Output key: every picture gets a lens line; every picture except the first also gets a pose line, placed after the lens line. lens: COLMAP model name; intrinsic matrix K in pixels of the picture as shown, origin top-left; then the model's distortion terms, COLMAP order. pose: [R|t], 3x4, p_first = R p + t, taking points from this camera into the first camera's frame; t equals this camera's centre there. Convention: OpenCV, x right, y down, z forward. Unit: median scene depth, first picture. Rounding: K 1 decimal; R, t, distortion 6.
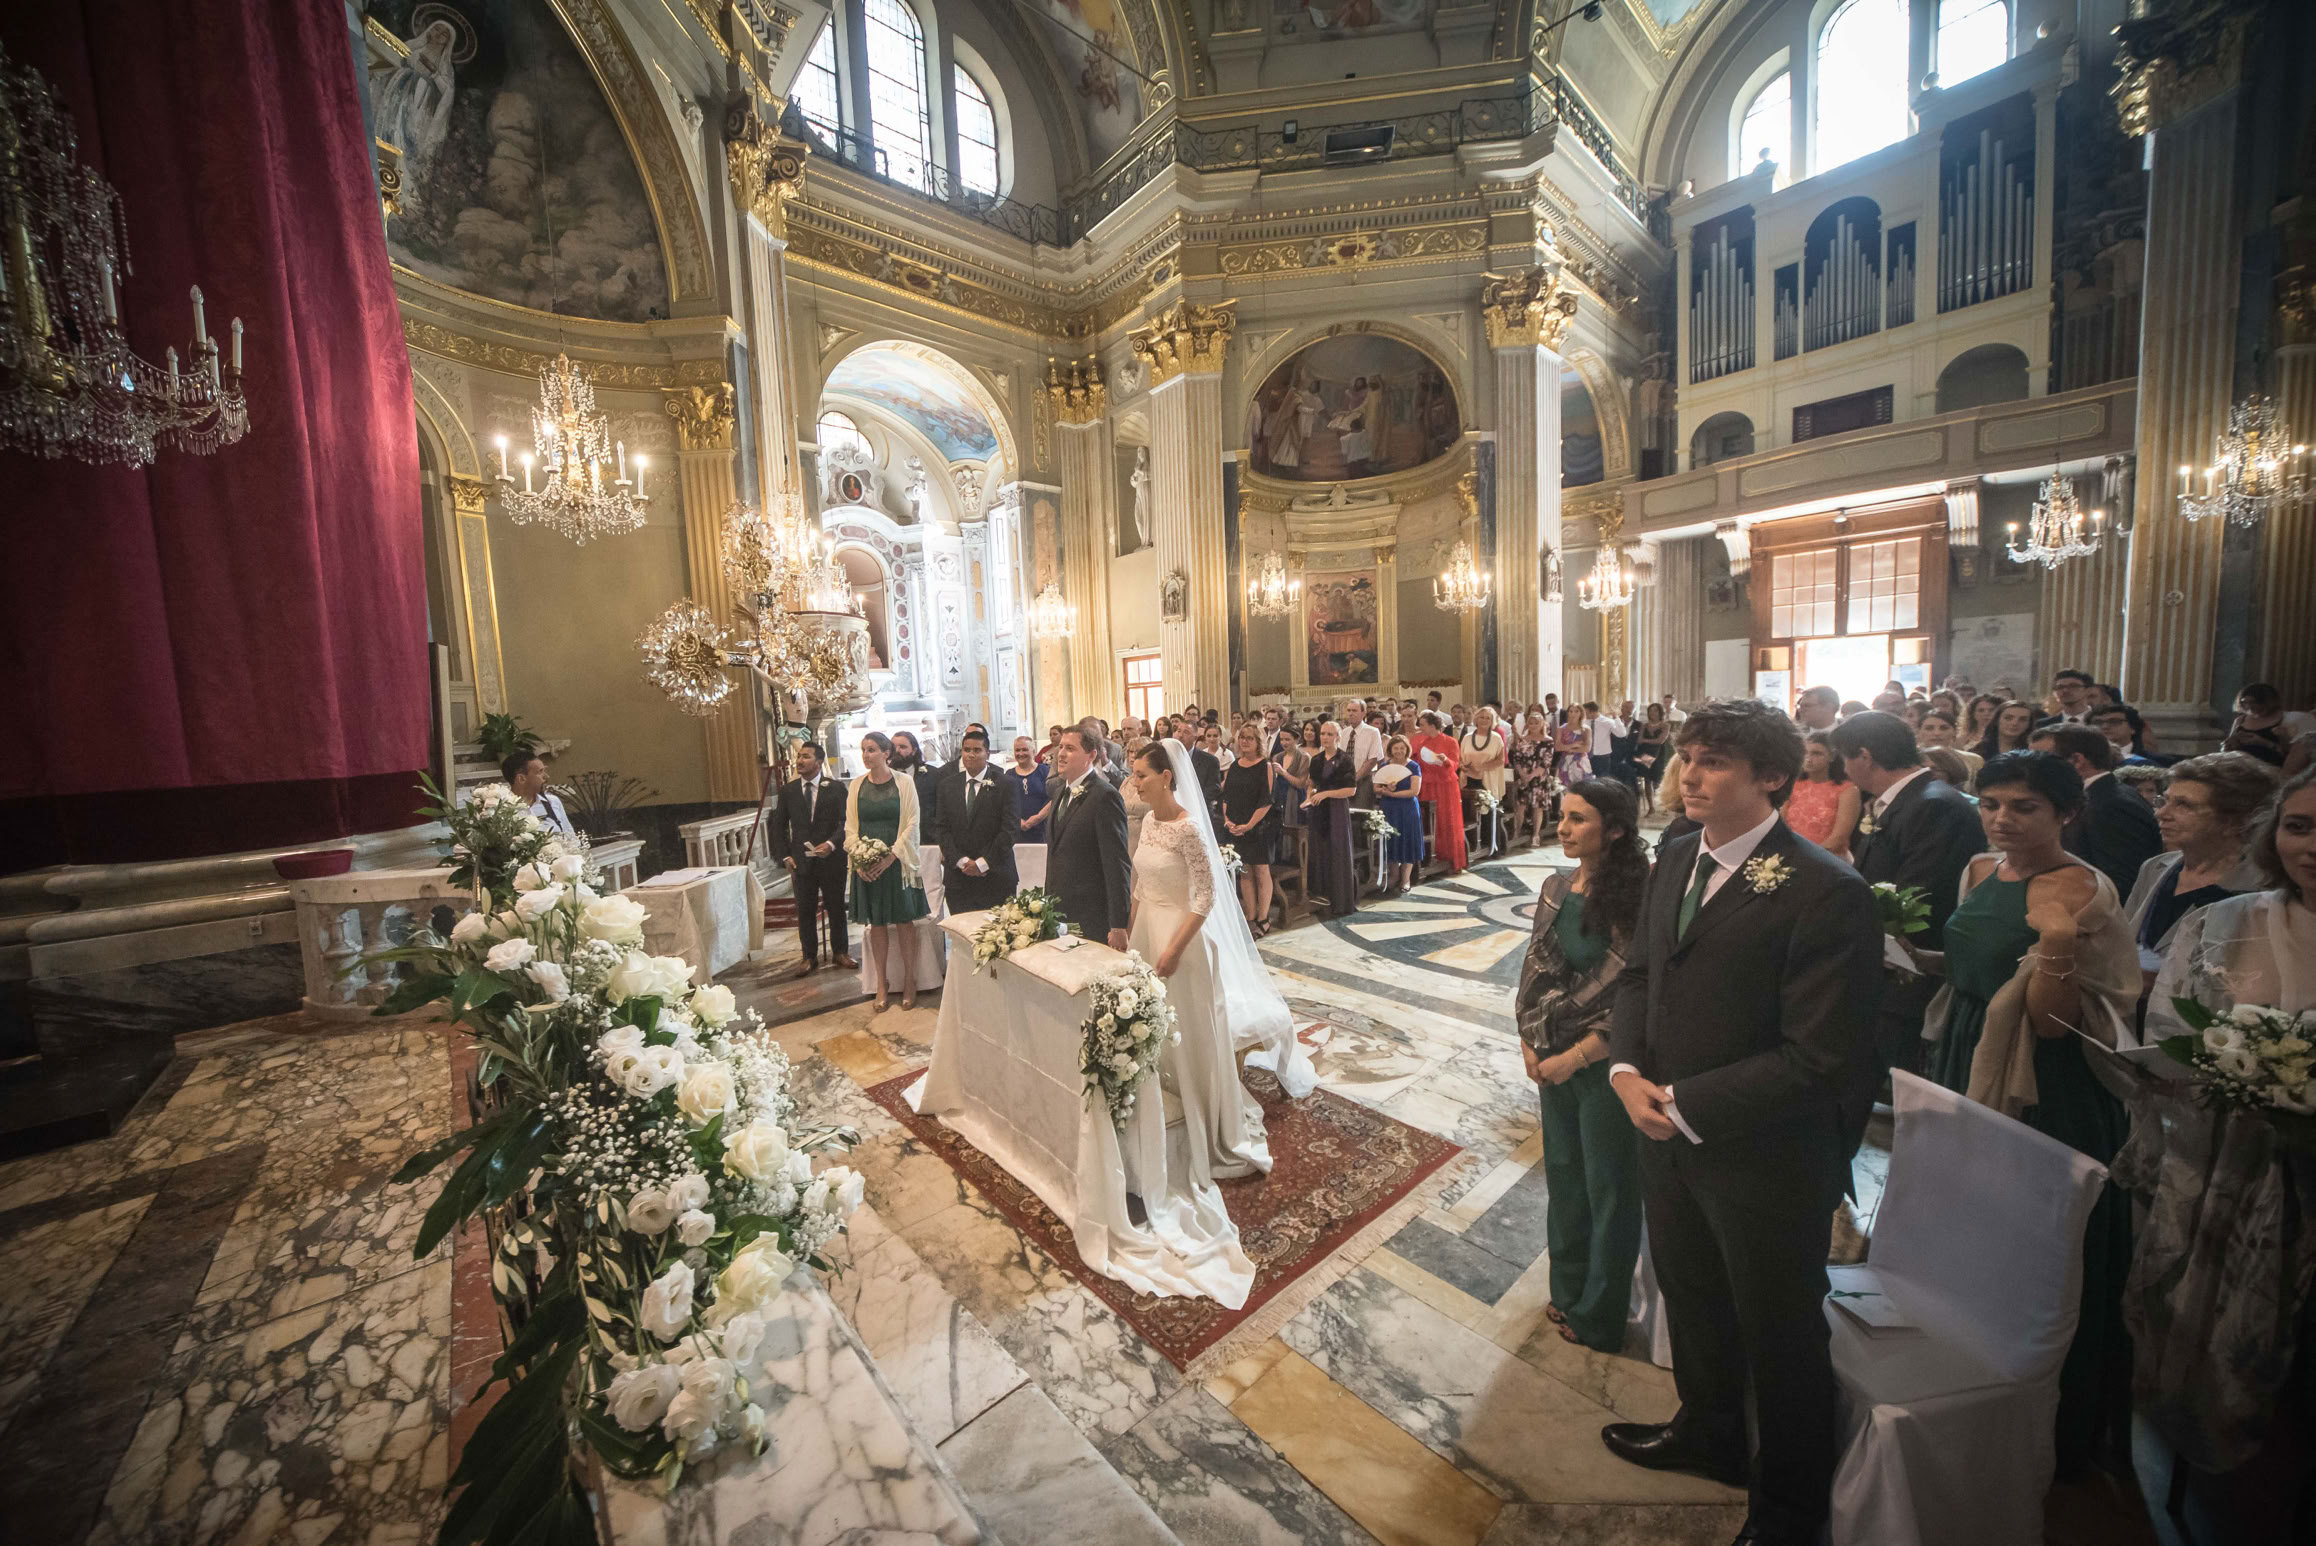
lens RADIAL K [[796.3, 0, 1152.3], [0, 796.3, 777.9], [0, 0, 1]] dist [-0.011895, 0.000052]
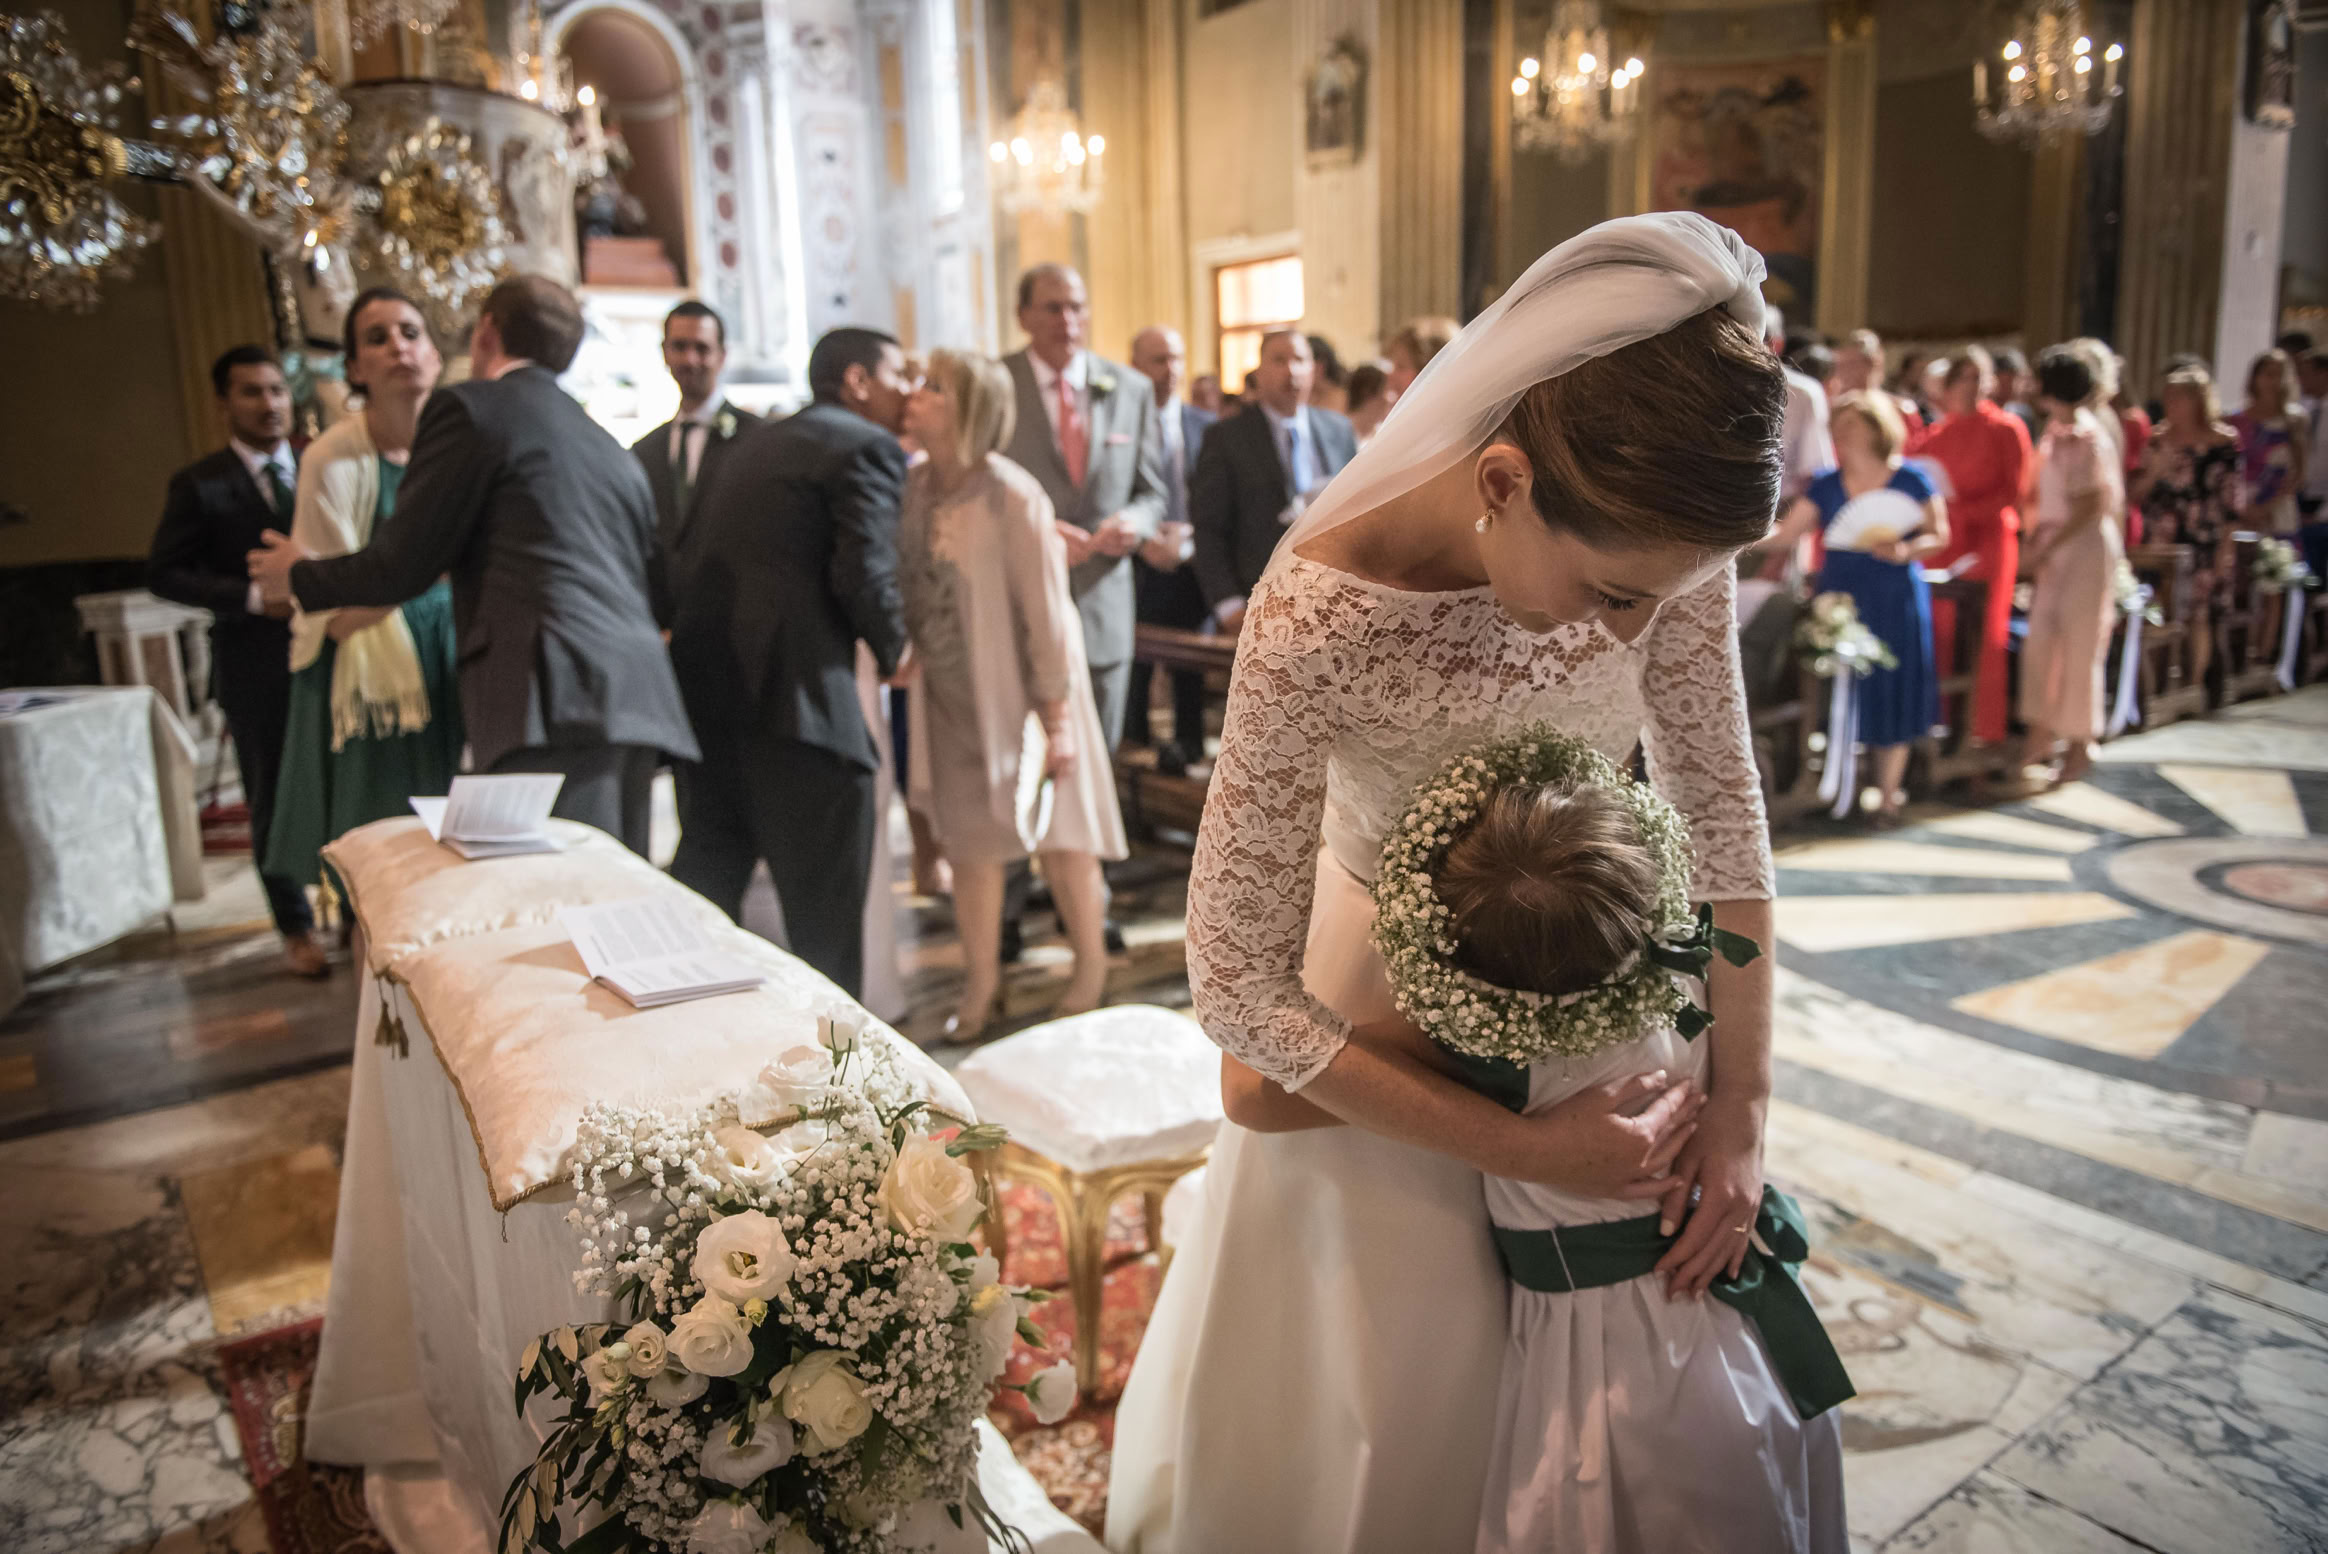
lens RADIAL K [[1621.6, 0, 1164.0], [0, 1621.6, 777.0], [0, 0, 1]] dist [-0.049473, 0.002160]
pose [[0.996173, 0.032975, -0.080949, 0.019629], [-0.022809, 0.992089, 0.123443, 0.020593], [0.084379, -0.121125, 0.989045, 0.121119]]
